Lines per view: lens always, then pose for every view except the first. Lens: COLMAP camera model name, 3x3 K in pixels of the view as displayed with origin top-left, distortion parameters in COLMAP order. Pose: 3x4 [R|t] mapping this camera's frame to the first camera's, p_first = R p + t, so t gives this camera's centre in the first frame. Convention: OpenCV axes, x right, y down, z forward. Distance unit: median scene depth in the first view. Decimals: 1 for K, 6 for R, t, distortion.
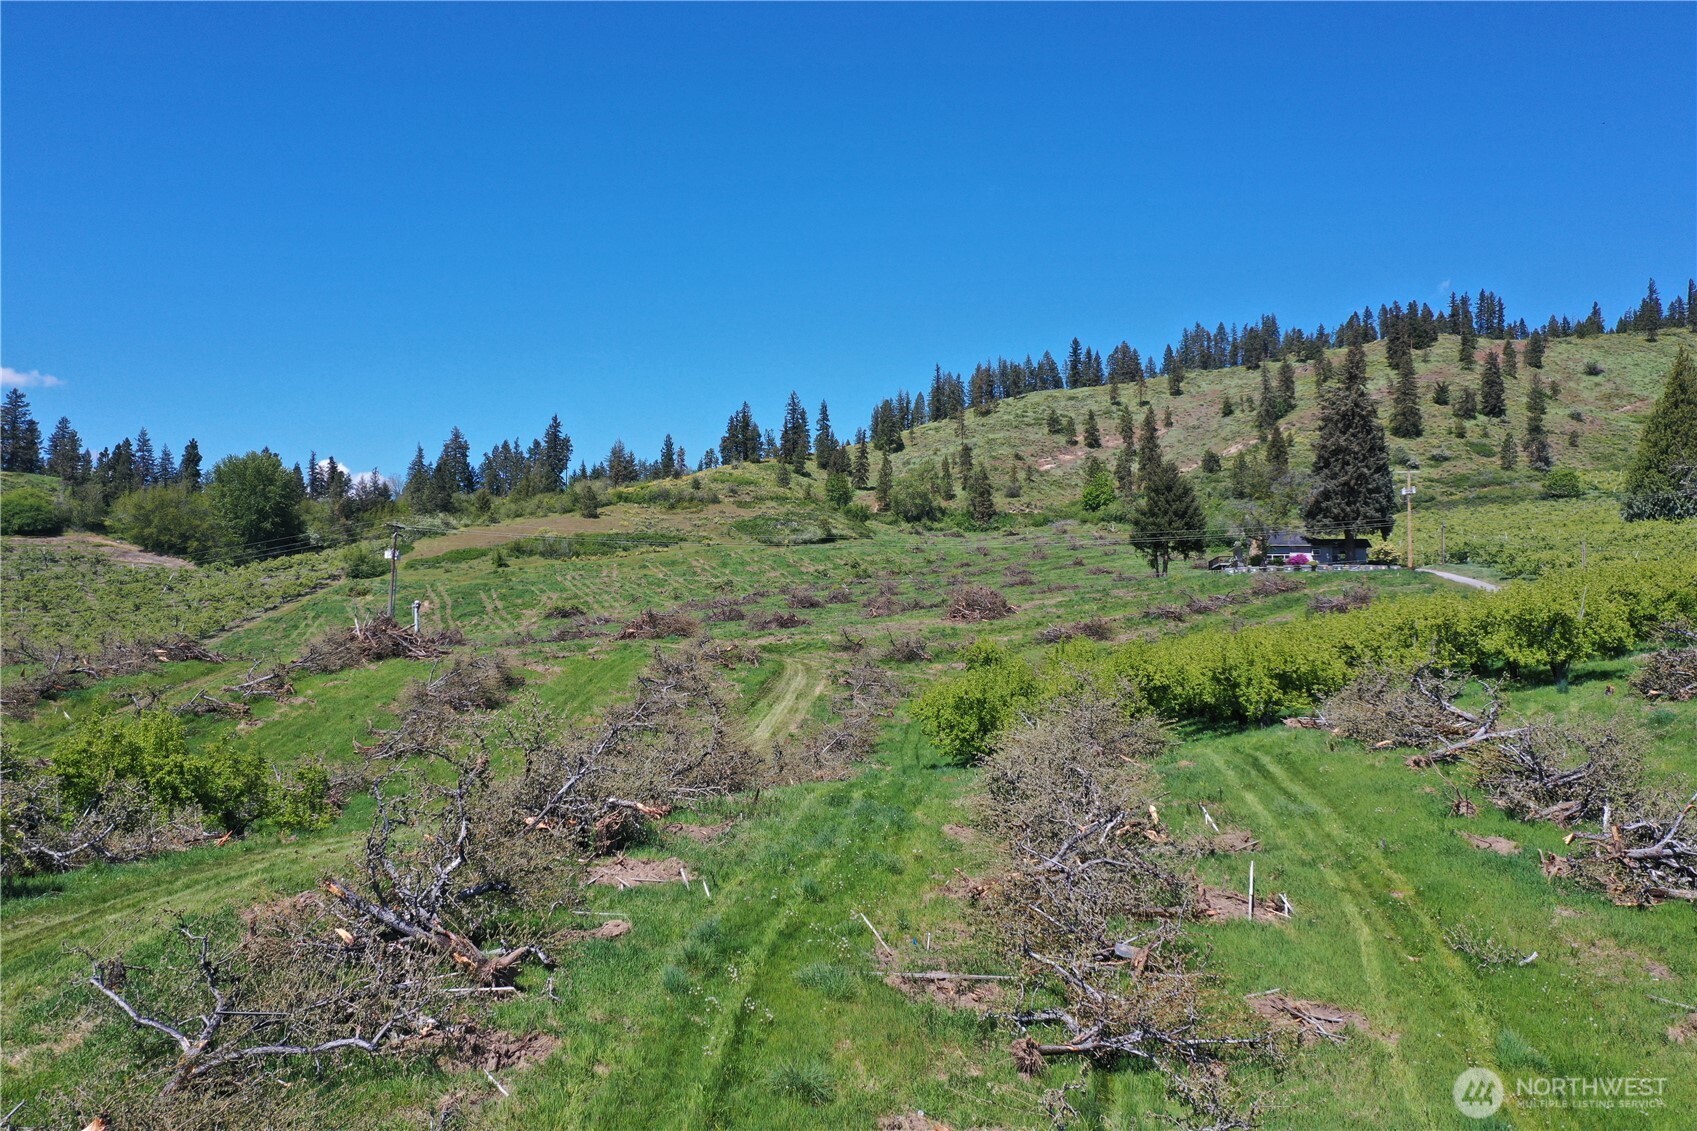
lens RADIAL K [[1333.8, 0, 829.5], [0, 1333.8, 576.8], [0, 0, 1]] dist [-0.005911, -0.003968]
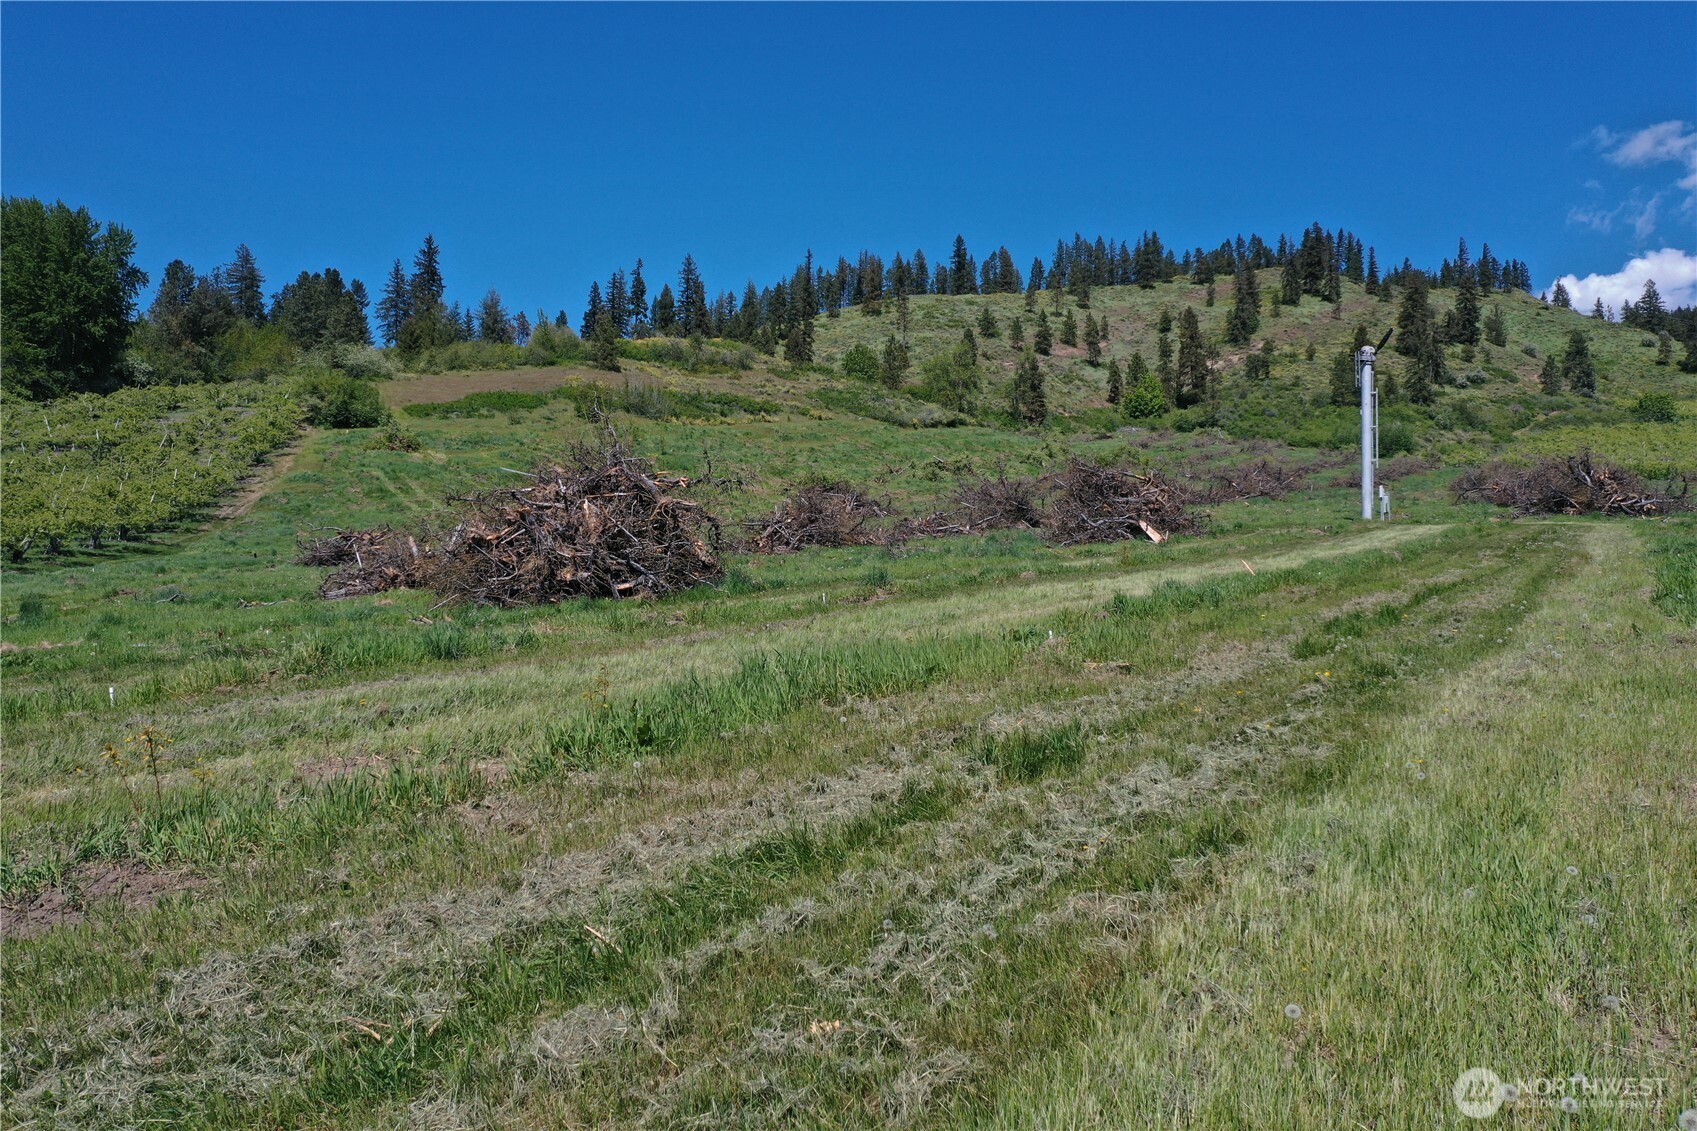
lens RADIAL K [[1333.8, 0, 843.9], [0, 1333.8, 566.7], [0, 0, 1]] dist [-0.005911, -0.003968]
pose [[0.927808, 0.012351, 0.372854, -0.244644], [-0.016422, 0.999835, 0.007745, 0.033754], [-0.372697, -0.013309, 0.927858, 0.282409]]
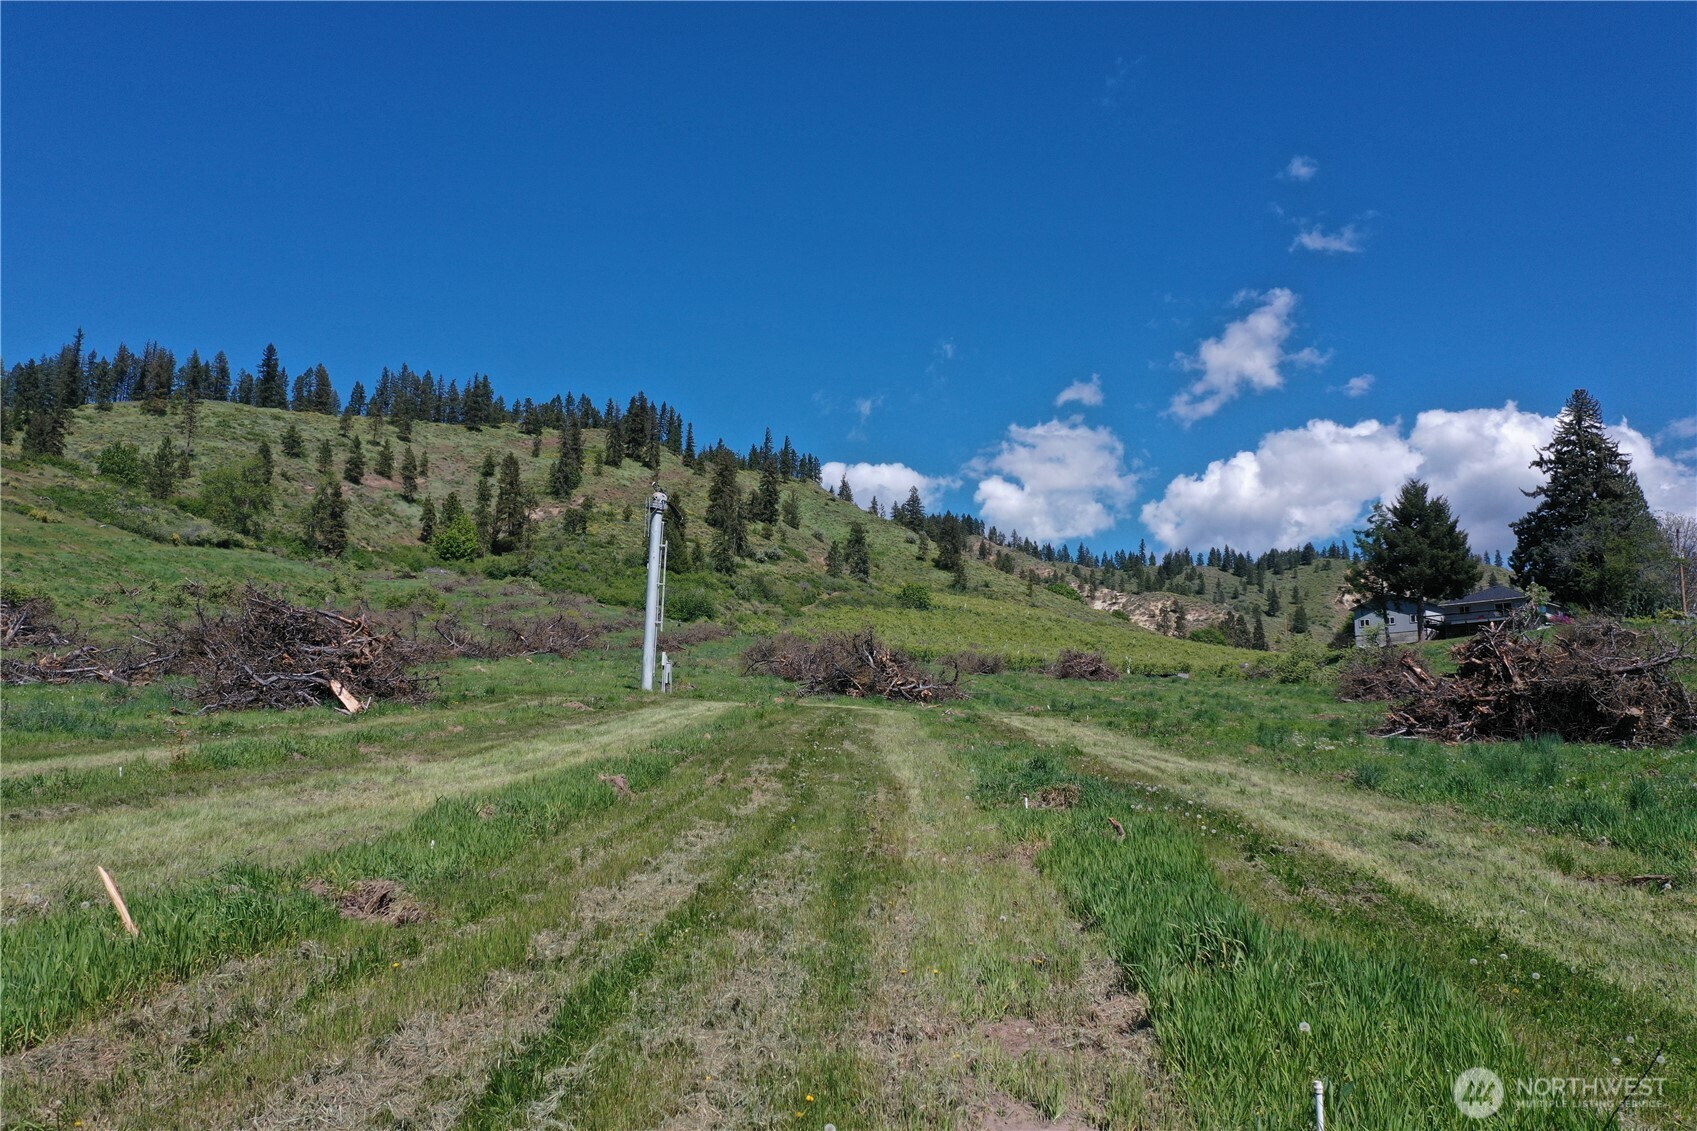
lens RADIAL K [[1333.8, 0, 844.7], [0, 1333.8, 563.9], [0, 0, 1]] dist [-0.005911, -0.003968]
pose [[0.632316, 0.136296, 0.762627, -0.221002], [-0.061815, 0.990140, -0.125704, 0.031432], [-0.772240, 0.032343, 0.634507, 0.303528]]
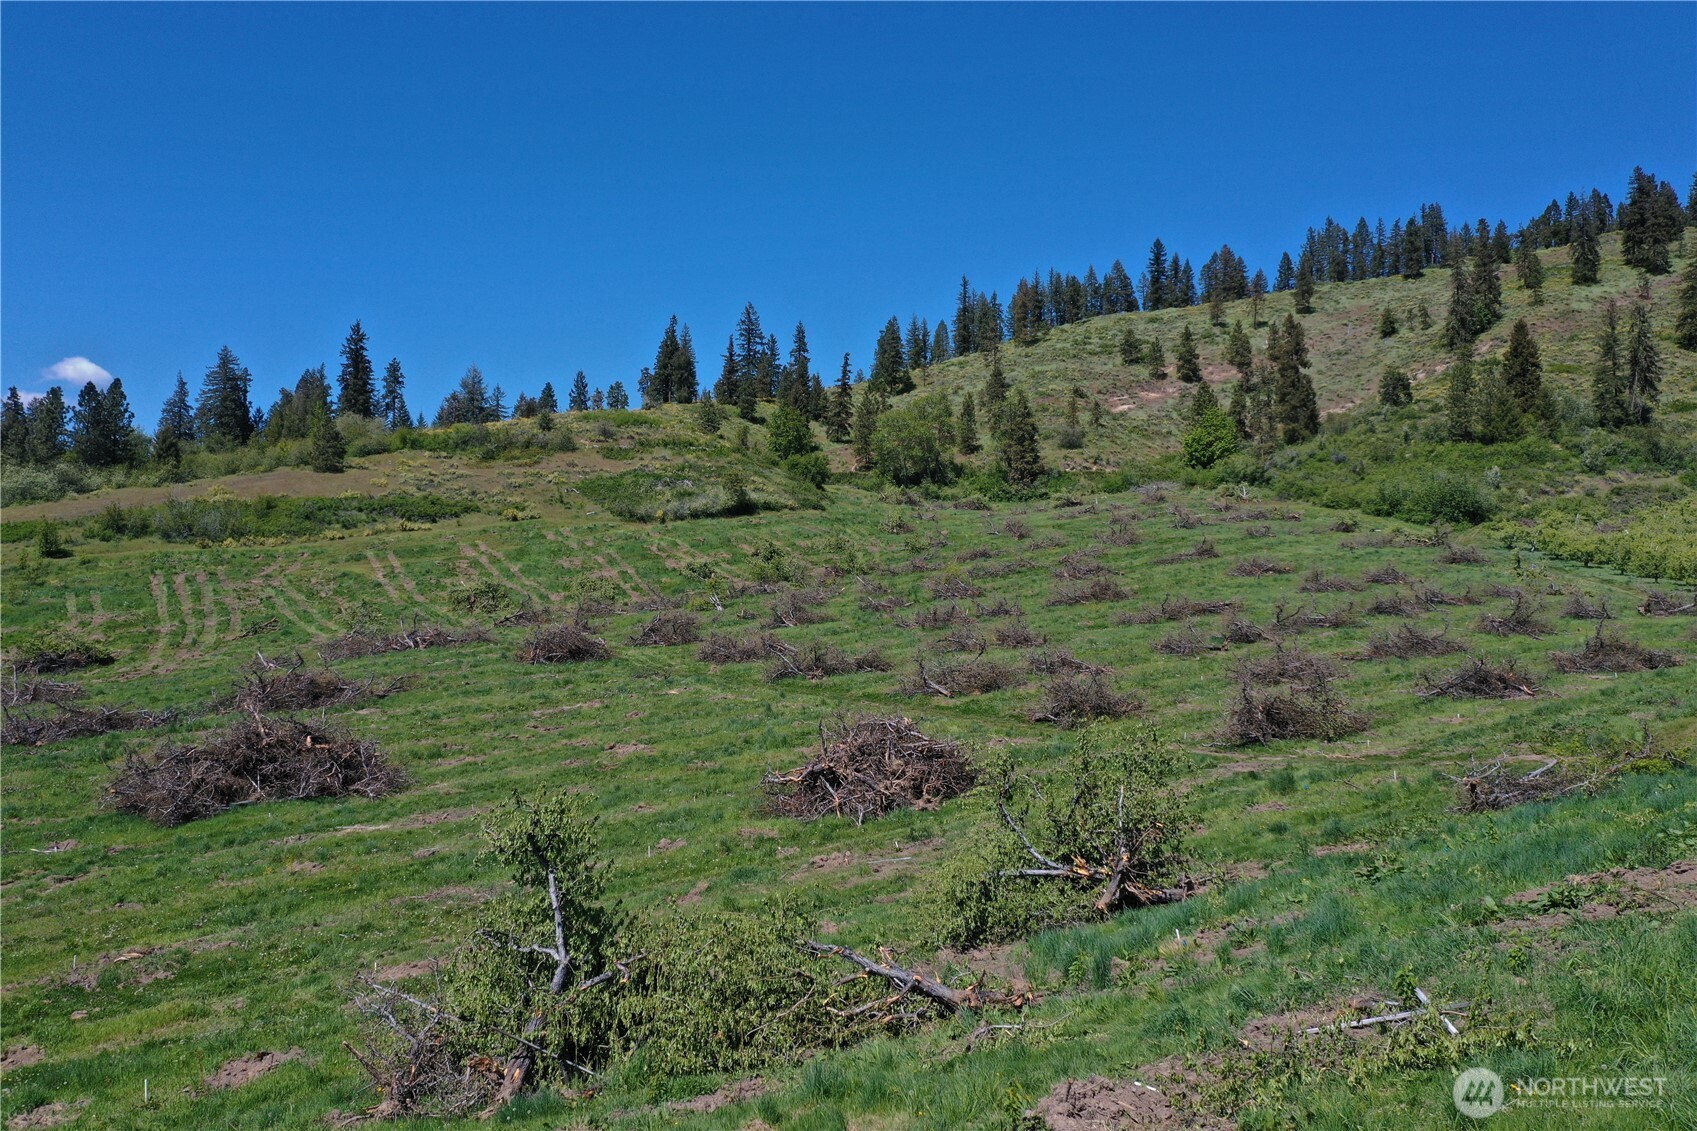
lens RADIAL K [[1333.8, 0, 842.1], [0, 1333.8, 559.9], [0, 0, 1]] dist [-0.005911, -0.003968]
pose [[0.999544, 0.001115, -0.030167, 0.045253], [-0.001328, 0.999974, -0.007030, -0.002445], [0.030158, 0.007067, 0.999520, 0.343448]]
